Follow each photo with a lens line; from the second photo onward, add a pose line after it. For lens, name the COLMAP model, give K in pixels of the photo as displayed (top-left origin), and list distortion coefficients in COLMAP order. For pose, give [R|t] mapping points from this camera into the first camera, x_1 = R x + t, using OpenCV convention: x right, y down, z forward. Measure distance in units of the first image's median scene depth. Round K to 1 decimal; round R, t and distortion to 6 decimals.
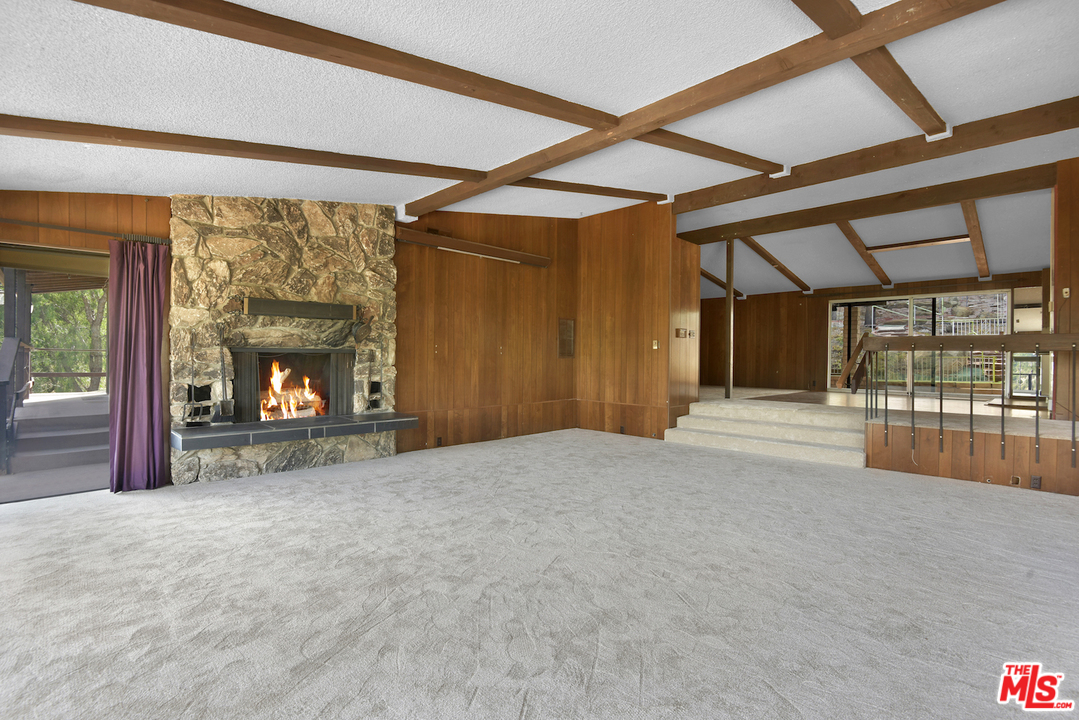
lens RADIAL K [[499.2, 0, 547.9], [0, 499.2, 365.1], [0, 0, 1]] dist [-0.020977, -0.000308]
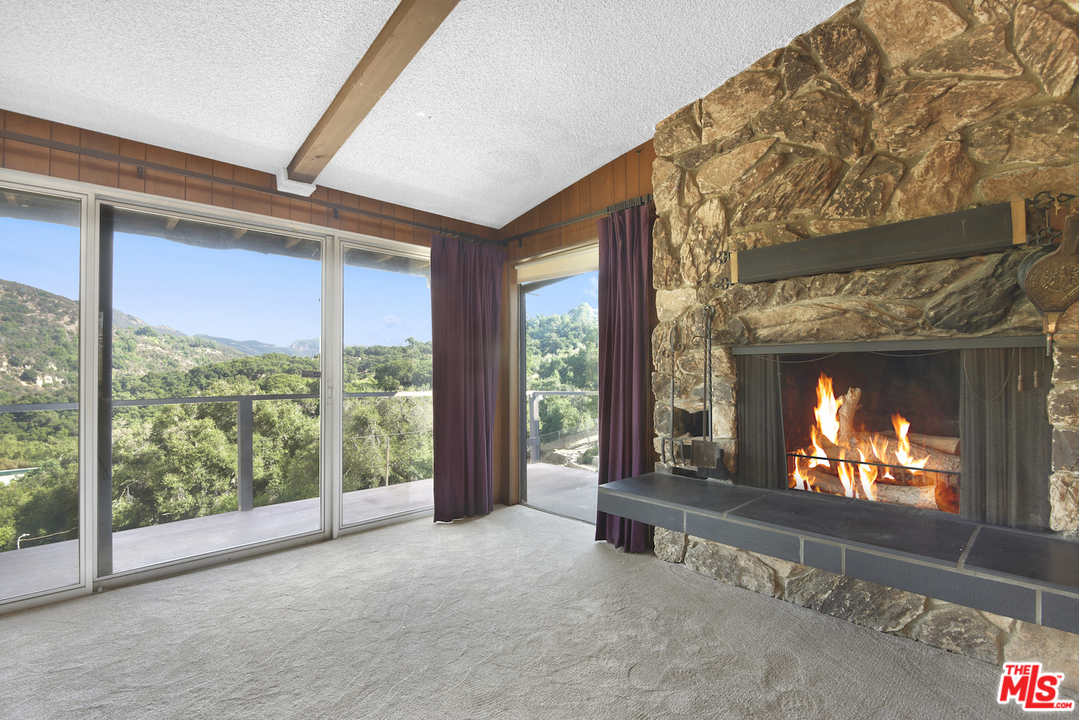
lens RADIAL K [[499.2, 0, 531.3], [0, 499.2, 366.4], [0, 0, 1]] dist [-0.020977, -0.000308]
pose [[-0.020879, -0.020078, -0.999580, -0.063448], [-0.012750, 0.999722, -0.019814, 0.000227], [0.999701, 0.012331, -0.021130, 0.689231]]
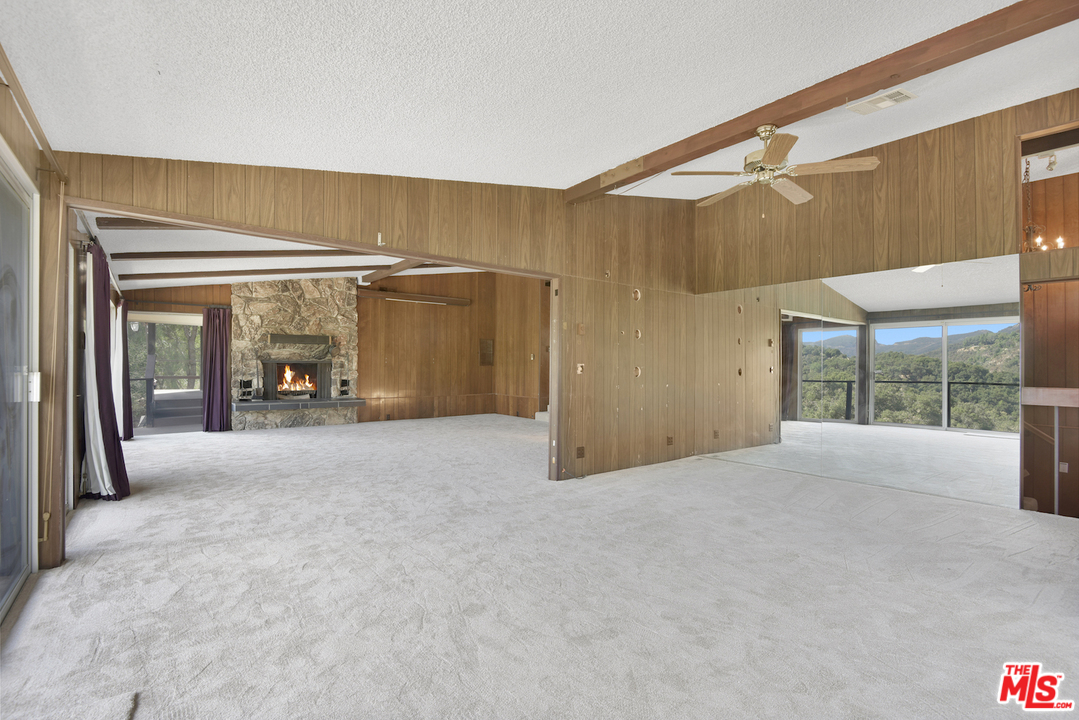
lens RADIAL K [[499.2, 0, 551.3], [0, 499.2, 373.2], [0, 0, 1]] dist [-0.020977, -0.000308]
pose [[0.993813, 0.002033, -0.111051, 0.592585], [-0.001874, 0.999997, 0.001538, 0.007184], [0.111054, -0.001321, 0.993814, -0.674045]]
